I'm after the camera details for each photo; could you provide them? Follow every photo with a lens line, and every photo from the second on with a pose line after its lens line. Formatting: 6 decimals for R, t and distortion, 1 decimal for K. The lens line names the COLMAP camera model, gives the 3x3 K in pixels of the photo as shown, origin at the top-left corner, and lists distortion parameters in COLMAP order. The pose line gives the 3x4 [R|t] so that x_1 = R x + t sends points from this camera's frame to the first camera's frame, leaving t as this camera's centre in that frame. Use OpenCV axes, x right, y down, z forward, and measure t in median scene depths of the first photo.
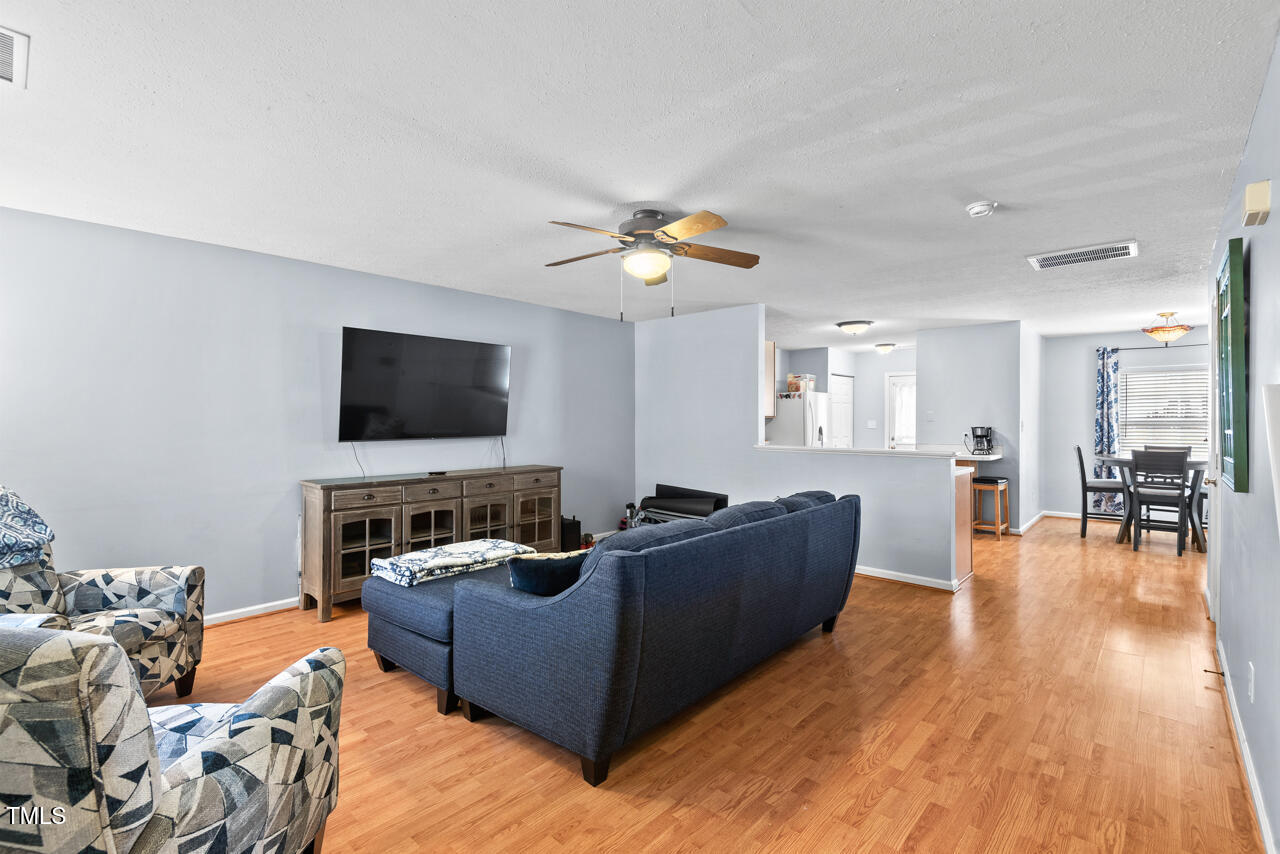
lens RADIAL K [[580.1, 0, 643.4], [0, 580.1, 422.3], [0, 0, 1]] dist [0.025806, -0.015033]
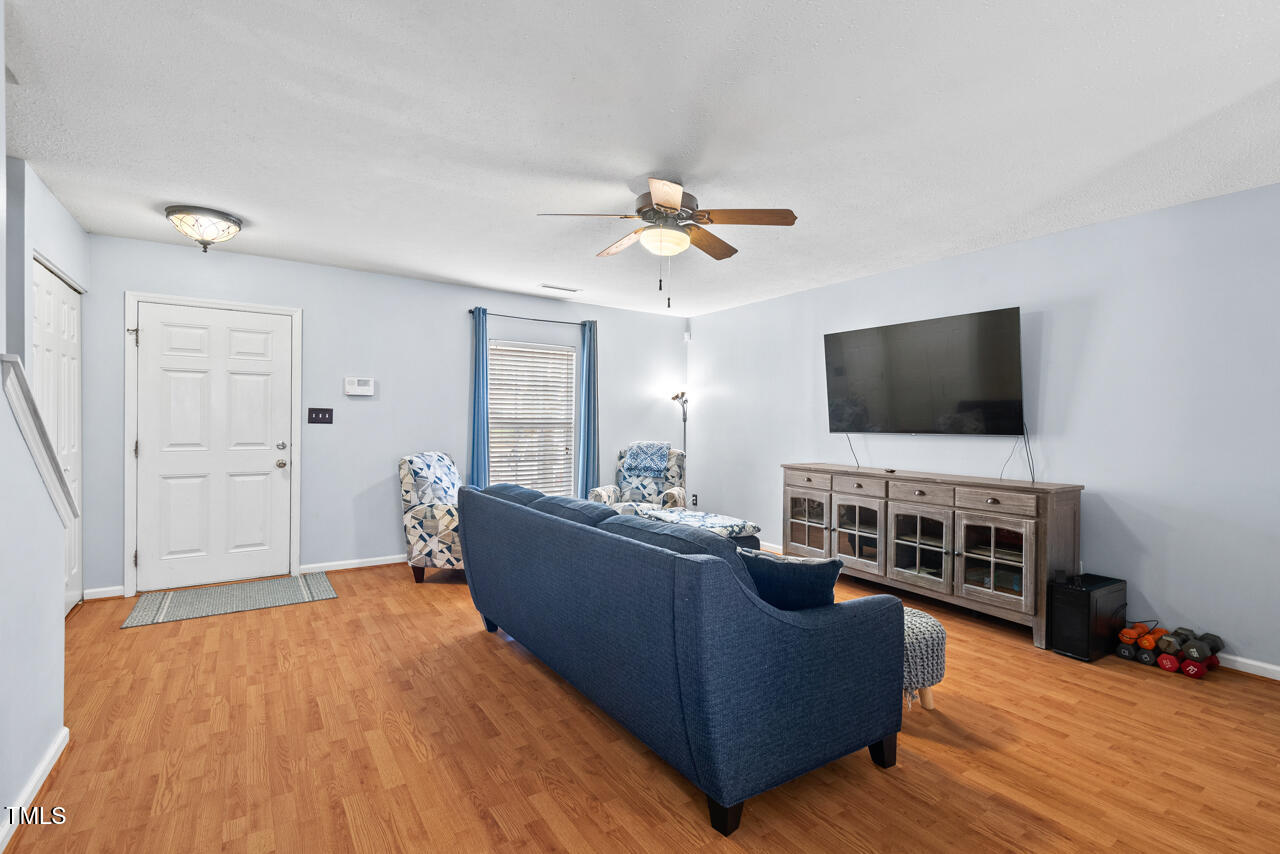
lens RADIAL K [[580.1, 0, 639.3], [0, 580.1, 425.0], [0, 0, 1]] dist [0.025806, -0.015033]
pose [[-0.243776, 0.005198, -0.969818, 0.777907], [-0.013374, 0.999873, 0.008721, 0.012744], [0.969739, 0.015097, -0.243675, 1.000764]]
